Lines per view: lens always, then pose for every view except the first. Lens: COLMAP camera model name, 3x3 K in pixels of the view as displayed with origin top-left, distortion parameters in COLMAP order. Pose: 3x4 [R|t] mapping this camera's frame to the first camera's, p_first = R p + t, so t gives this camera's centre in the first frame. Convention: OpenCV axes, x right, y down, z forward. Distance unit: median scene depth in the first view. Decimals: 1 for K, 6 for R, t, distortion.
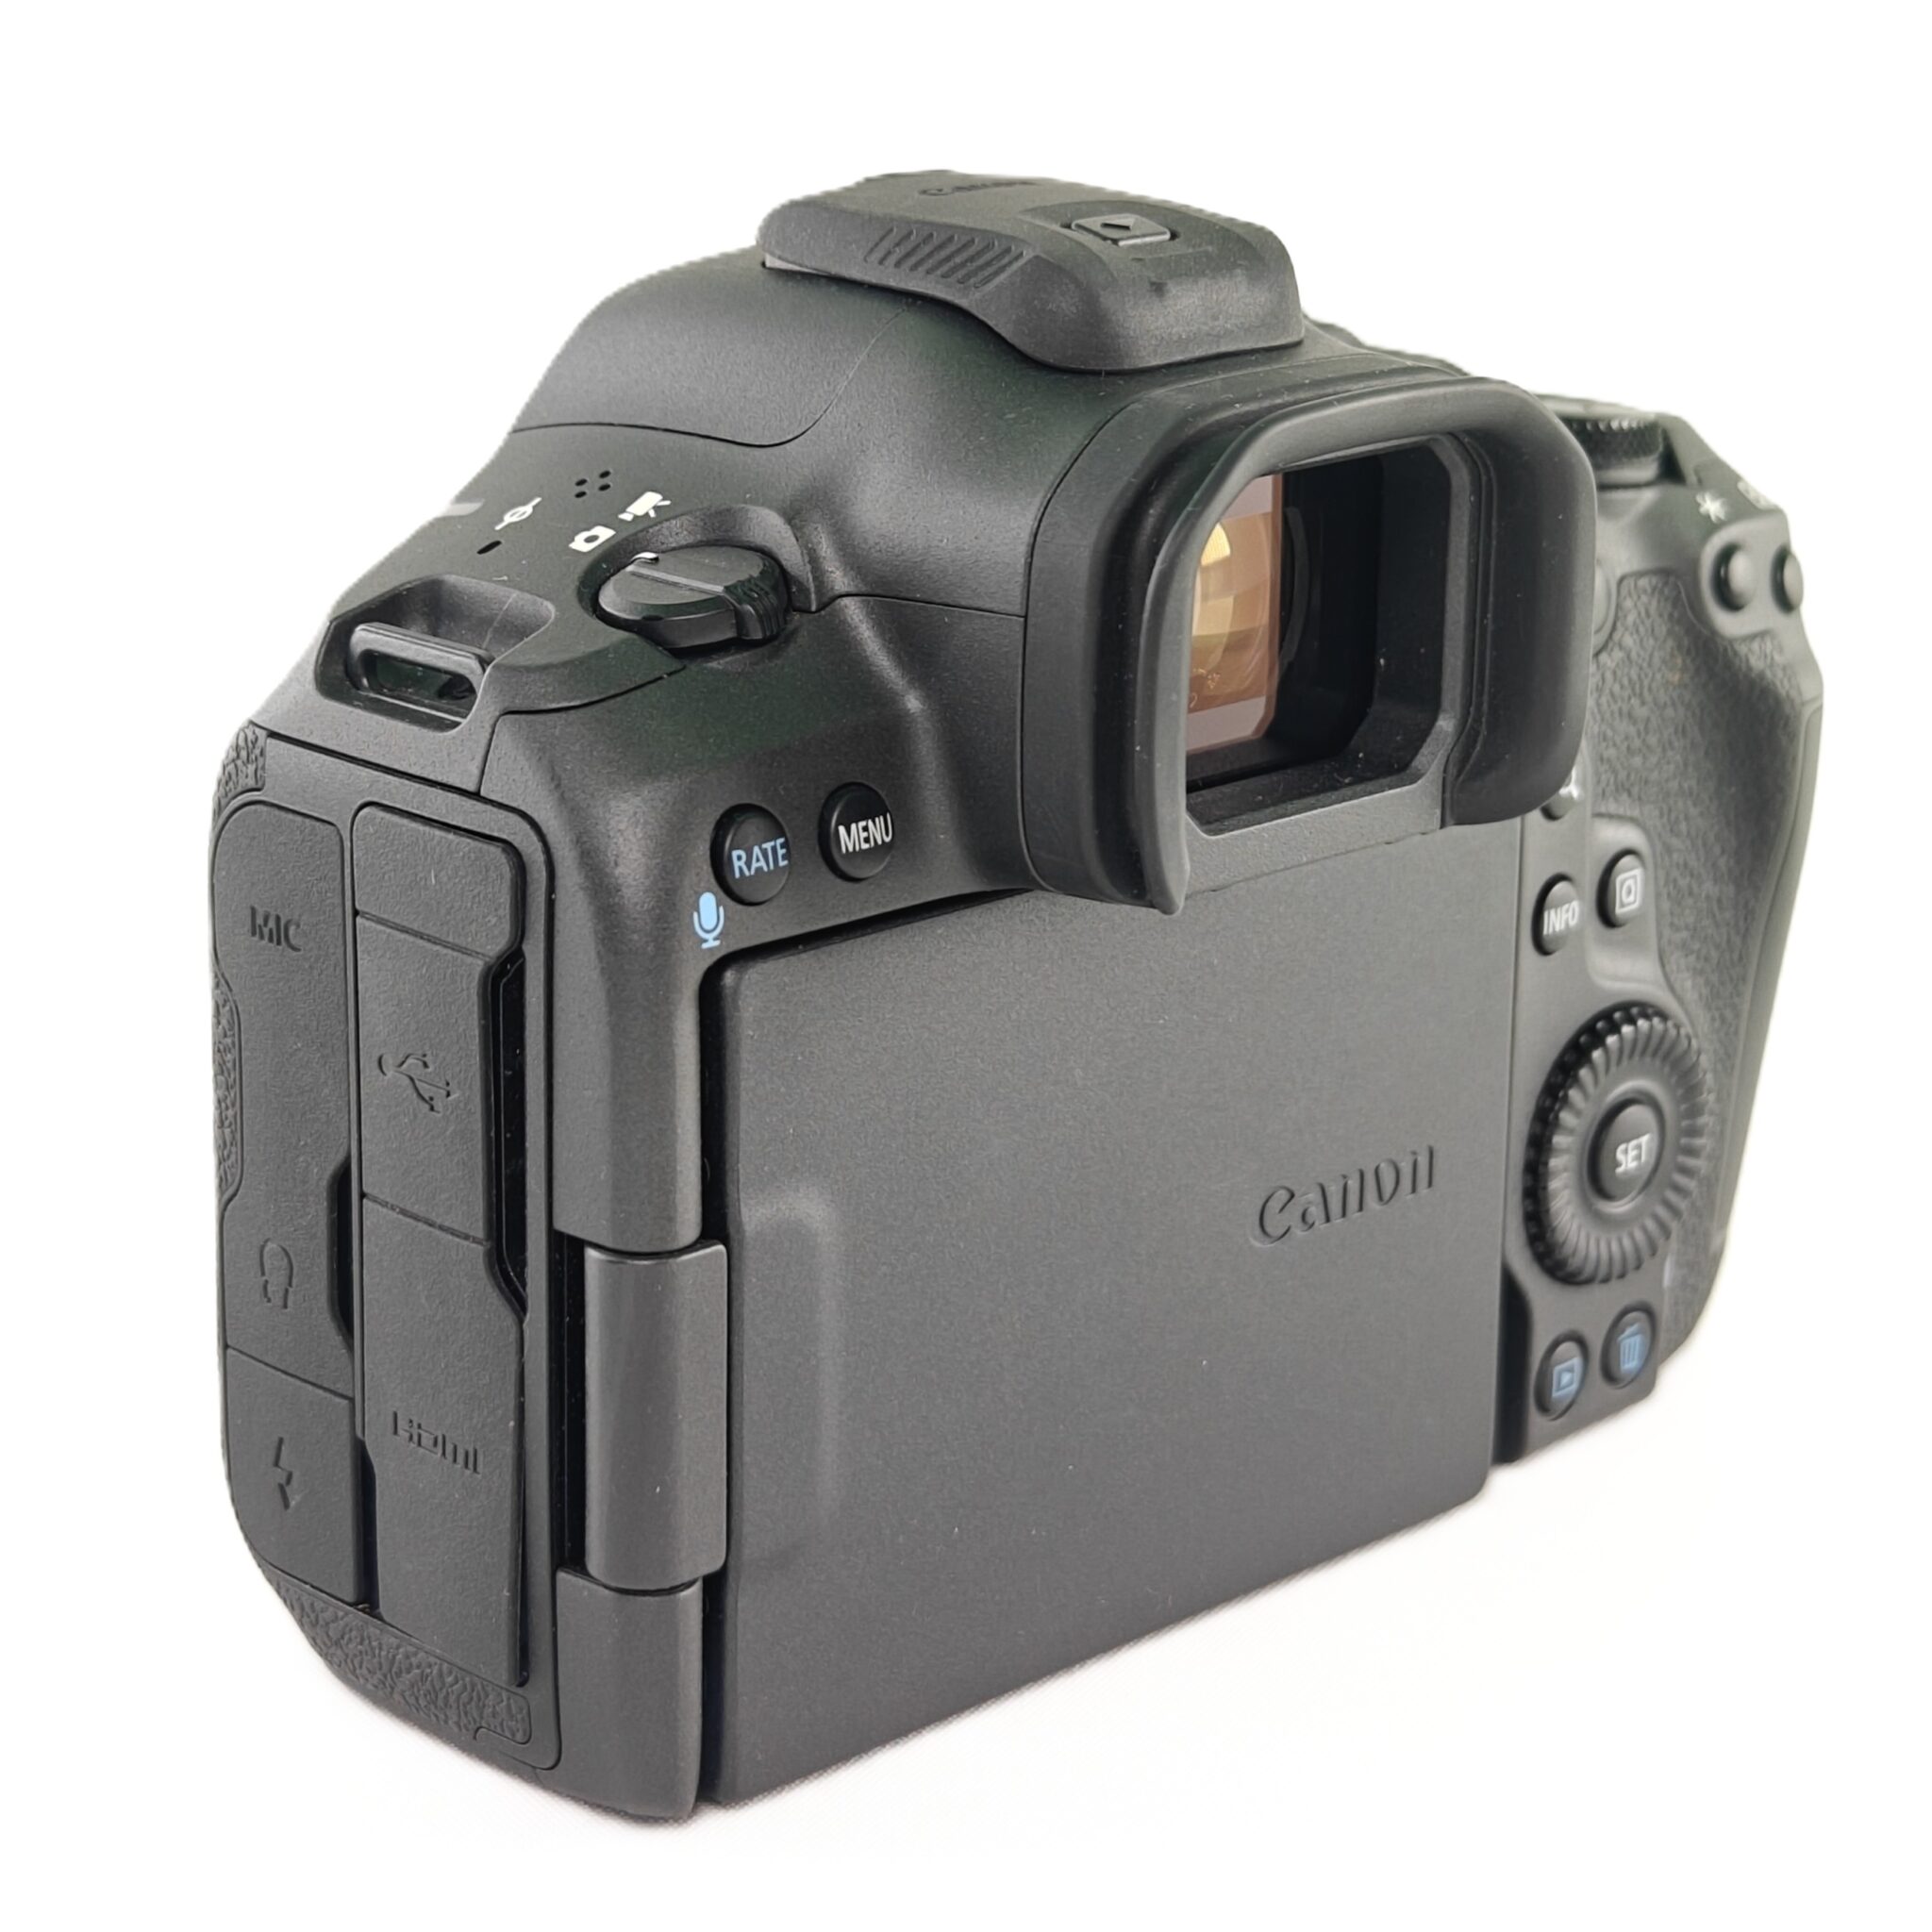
lens RADIAL K [[4877.2, 0, 978.4], [0, 4877.2, 948.4], [0, 0, 1]] dist [0.336191, 0.000000]
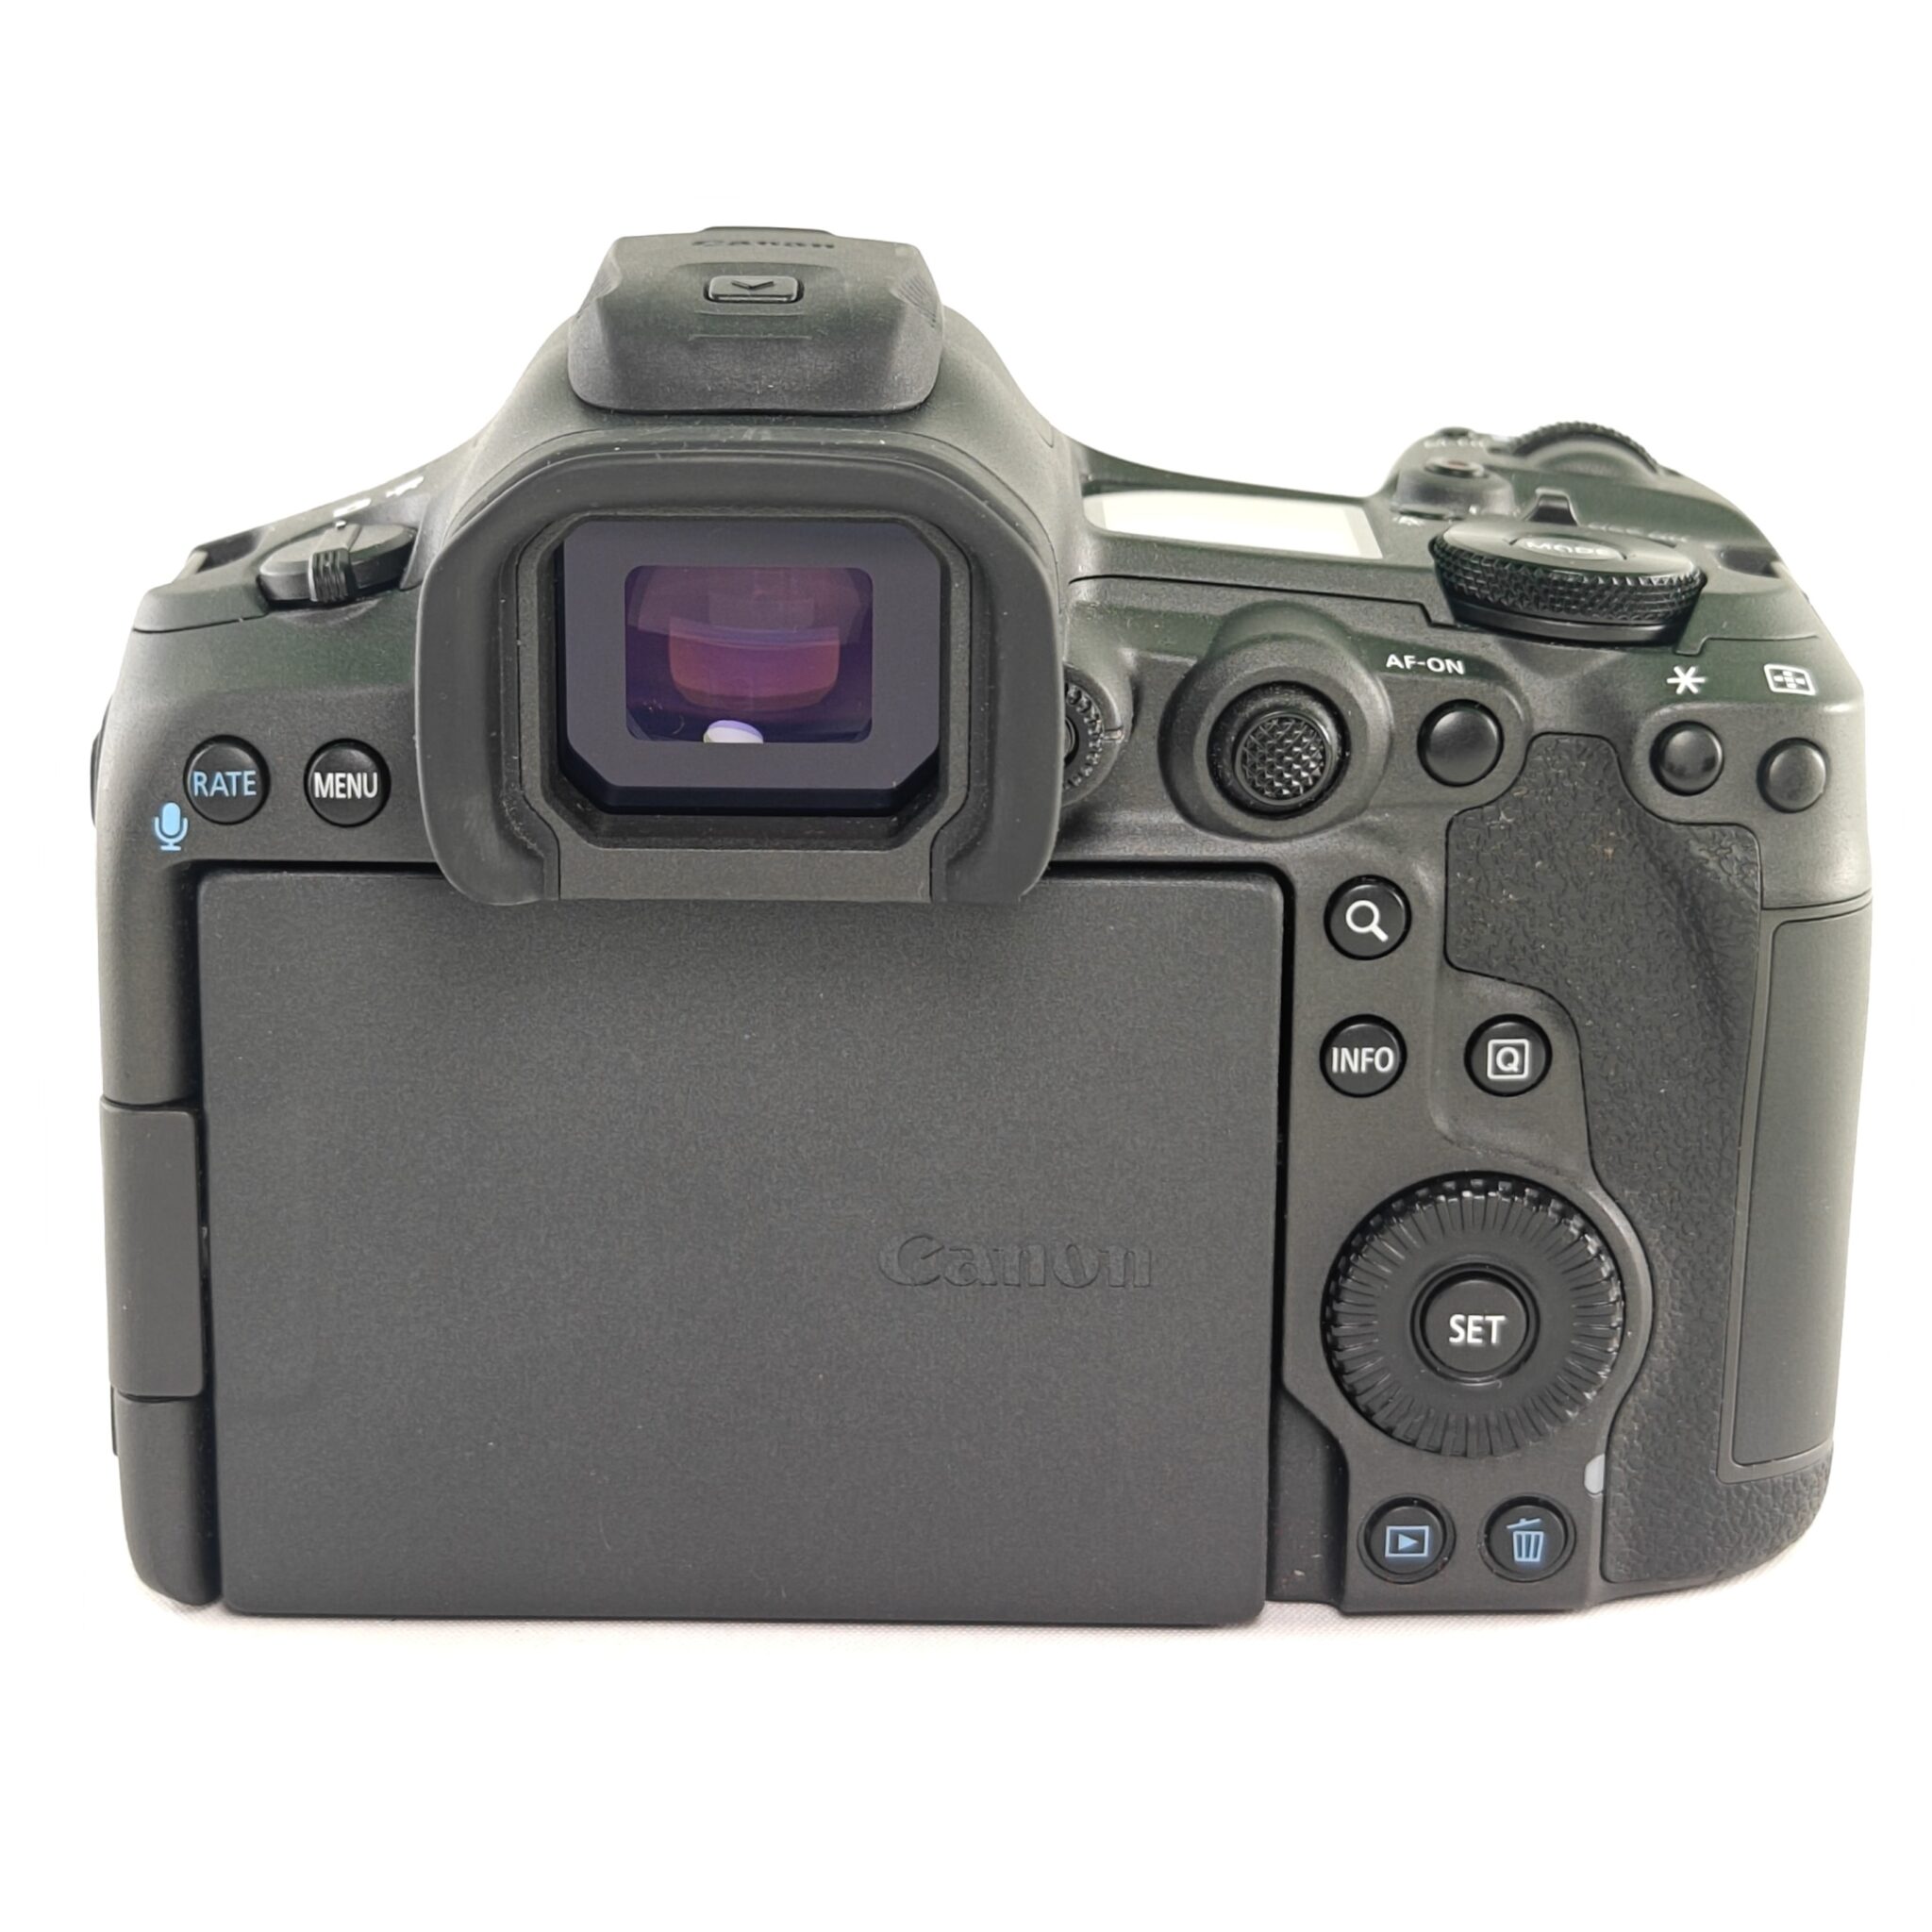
lens RADIAL K [[4877.2, 0, 967.0], [0, 4877.2, 947.5], [0, 0, 1]] dist [0.336191, 0.000000]
pose [[0.710335, 0.185038, -0.679106, 0.850978], [-0.200693, 0.978020, 0.056562, -0.079444], [0.674645, 0.096114, 0.731858, 0.275332]]
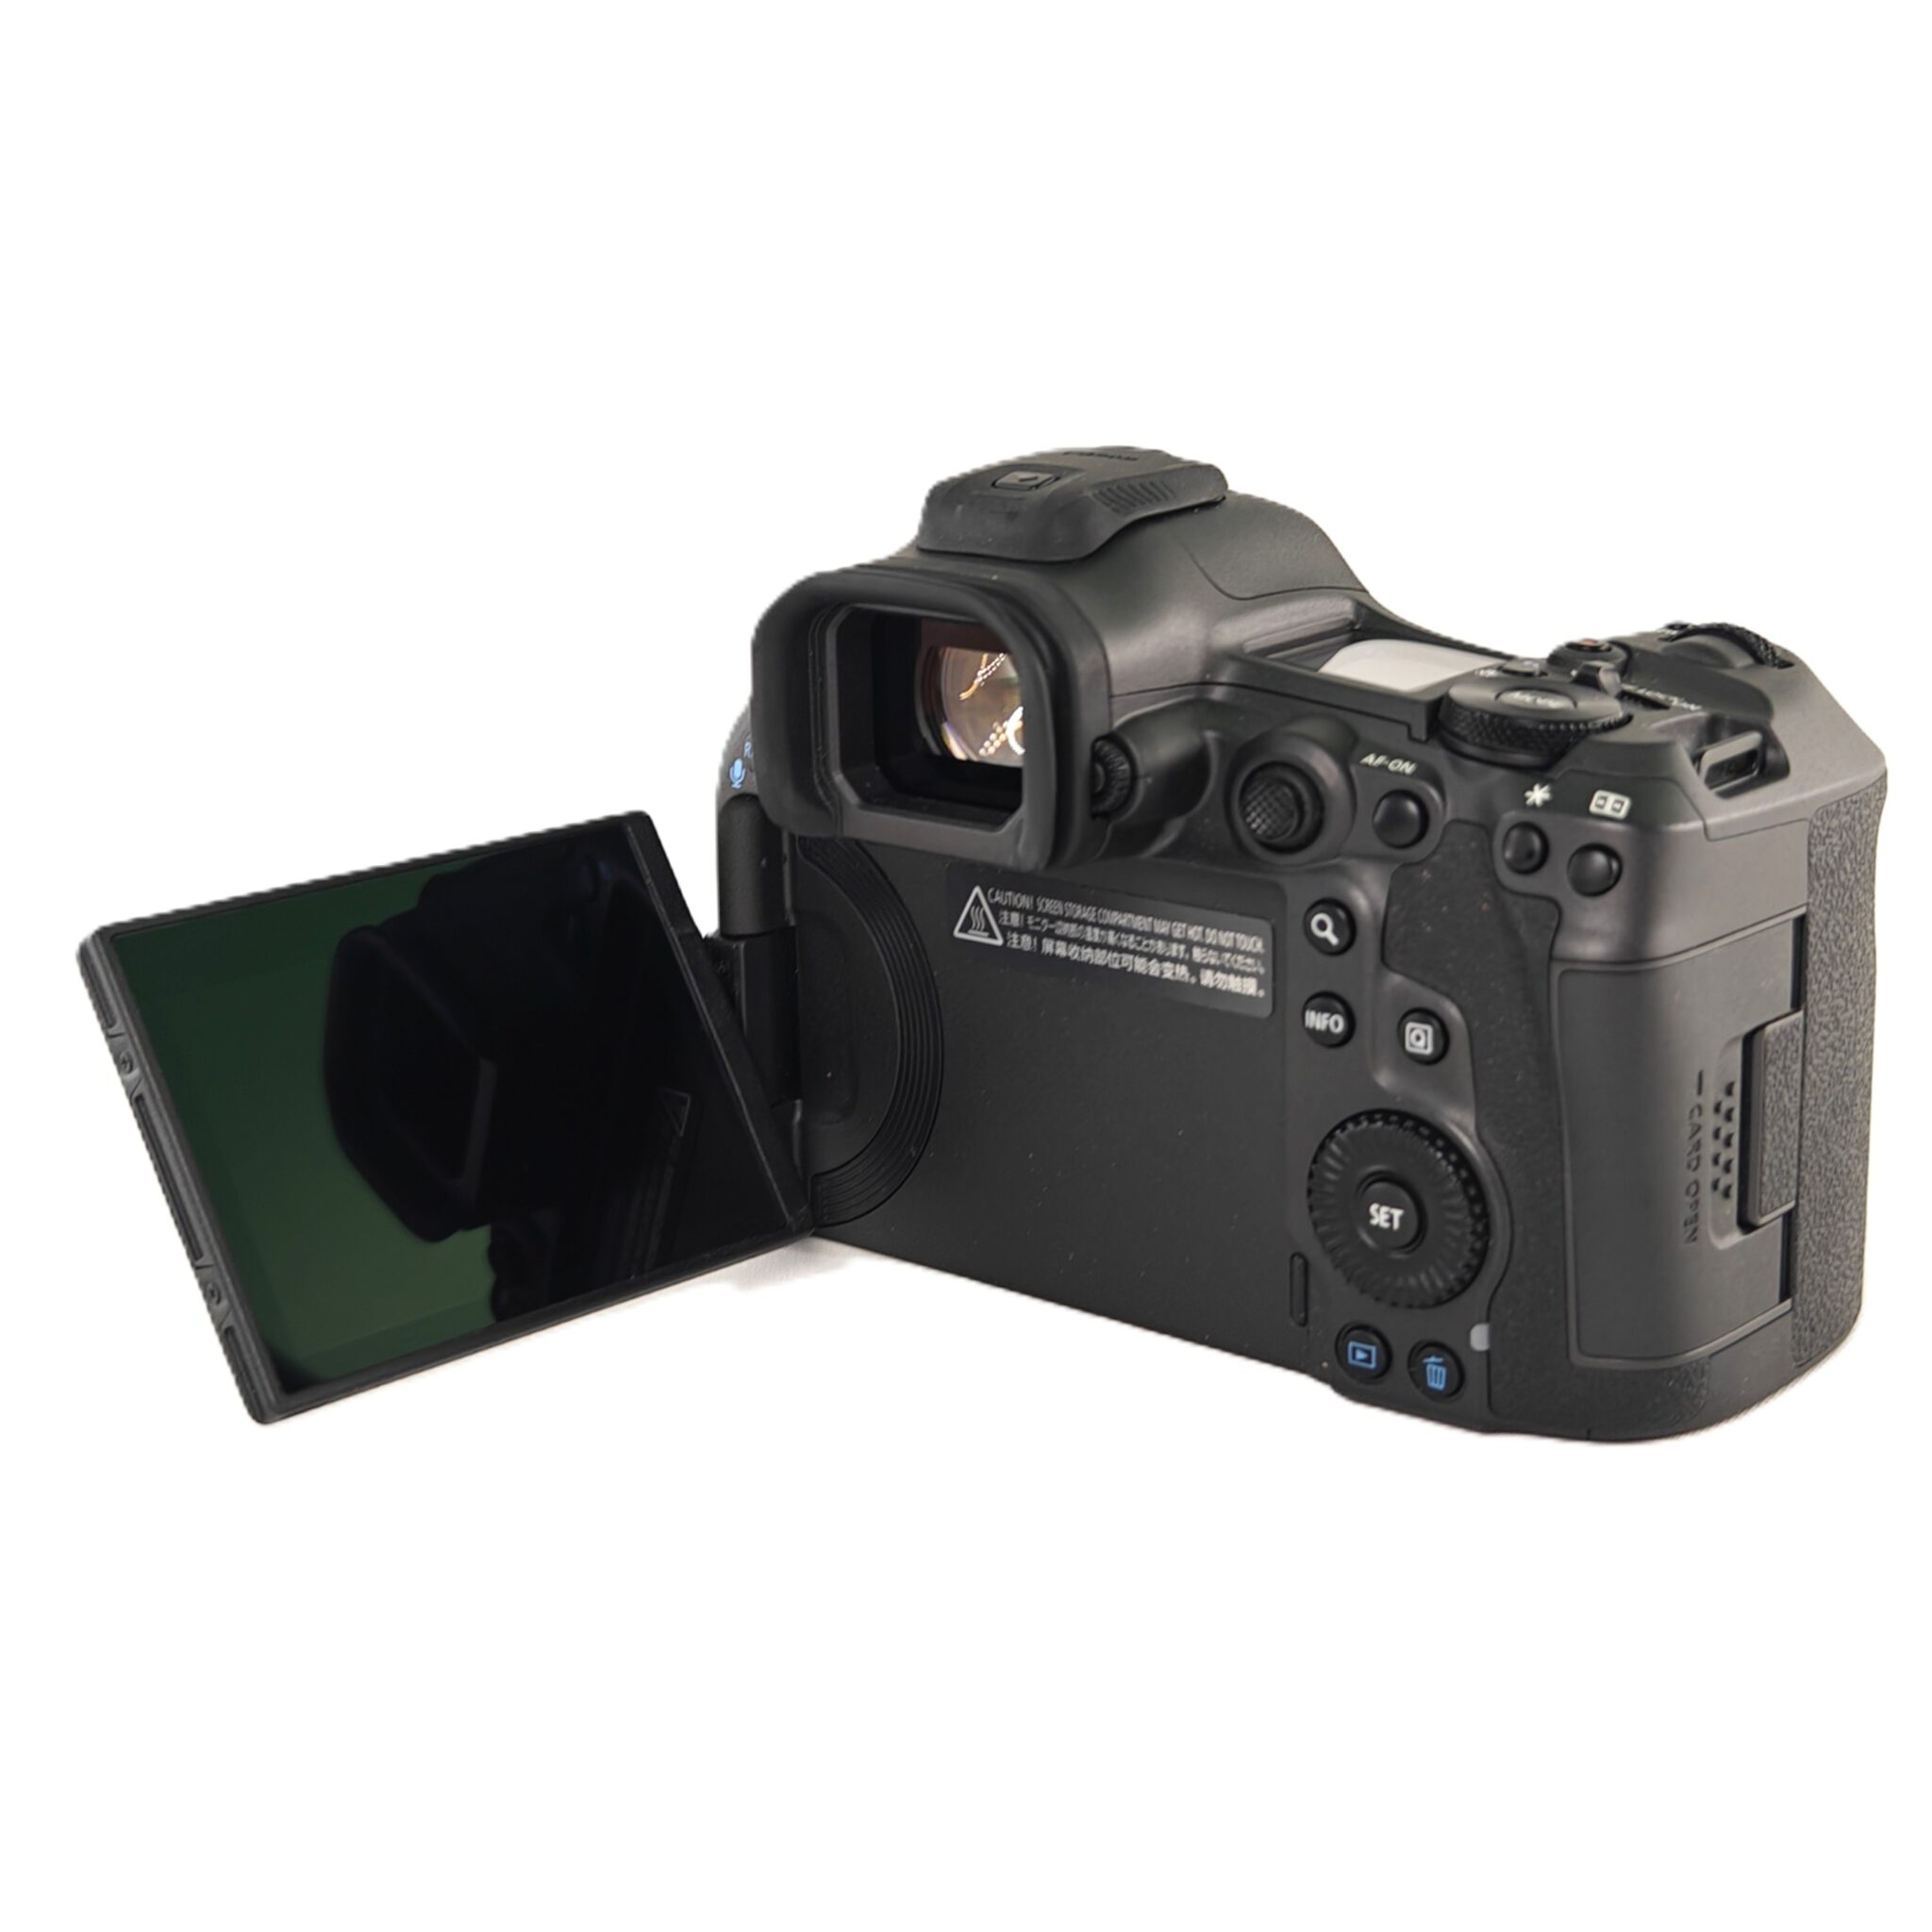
lens RADIAL K [[3605.2, 0, 1034.9], [0, 3605.2, 949.2], [0, 0, 1]] dist [0.294729, 0.000000]
pose [[0.108327, 0.246803, -0.962992, 1.348525], [-0.267174, 0.940280, 0.210928, -0.272290], [0.957540, 0.234438, 0.167797, 0.865766]]
